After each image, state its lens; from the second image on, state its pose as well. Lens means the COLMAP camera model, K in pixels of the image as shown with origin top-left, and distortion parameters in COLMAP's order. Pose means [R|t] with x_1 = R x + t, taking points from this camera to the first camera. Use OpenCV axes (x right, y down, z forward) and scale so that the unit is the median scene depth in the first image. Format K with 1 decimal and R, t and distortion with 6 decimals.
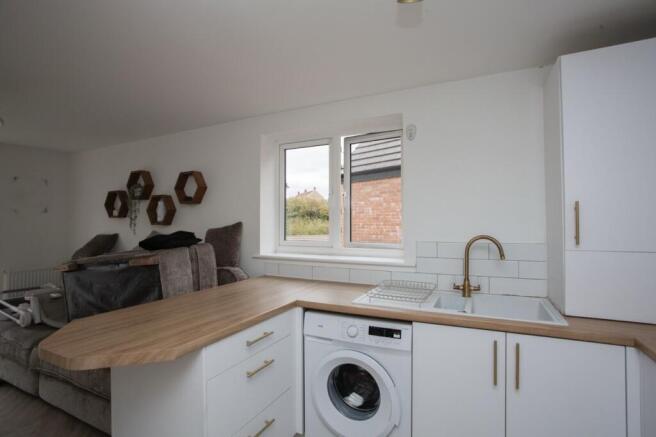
lens RADIAL K [[323.0, 0, 328.0], [0, 323.0, 218.5], [0, 0, 1]] dist [-0.021264, 0.000736]
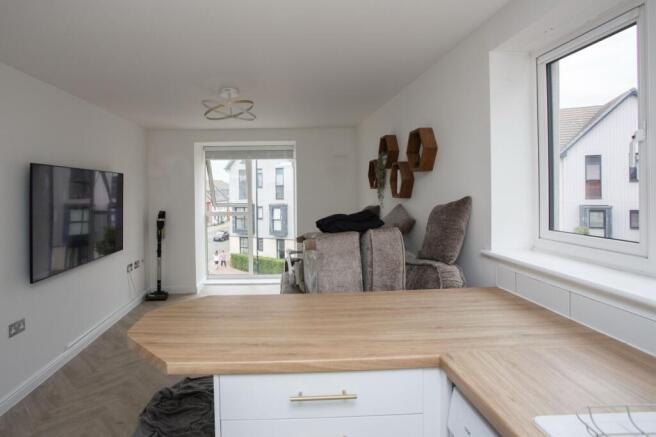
lens RADIAL K [[363.4, 0, 285.2], [0, 363.4, 190.4], [0, 0, 1]] dist [-0.031308, -0.000040]
pose [[0.461179, -0.006227, -0.887285, 0.185967], [0.029376, 0.999534, 0.008254, -0.016997], [0.886821, -0.029872, 0.461147, 0.315944]]
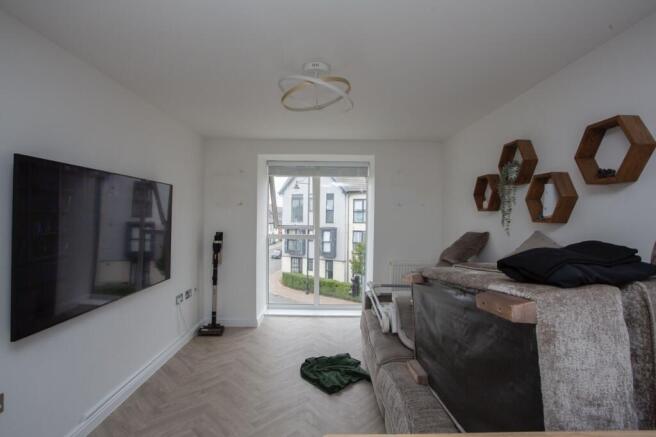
lens RADIAL K [[323.0, 0, 328.0], [0, 323.0, 218.5], [0, 0, 1]] dist [-0.021264, 0.000736]
pose [[0.458311, 0.014128, -0.888680, -0.185053], [0.004750, 0.999820, 0.018344, -0.000998], [0.888779, -0.012628, 0.458162, 0.371837]]
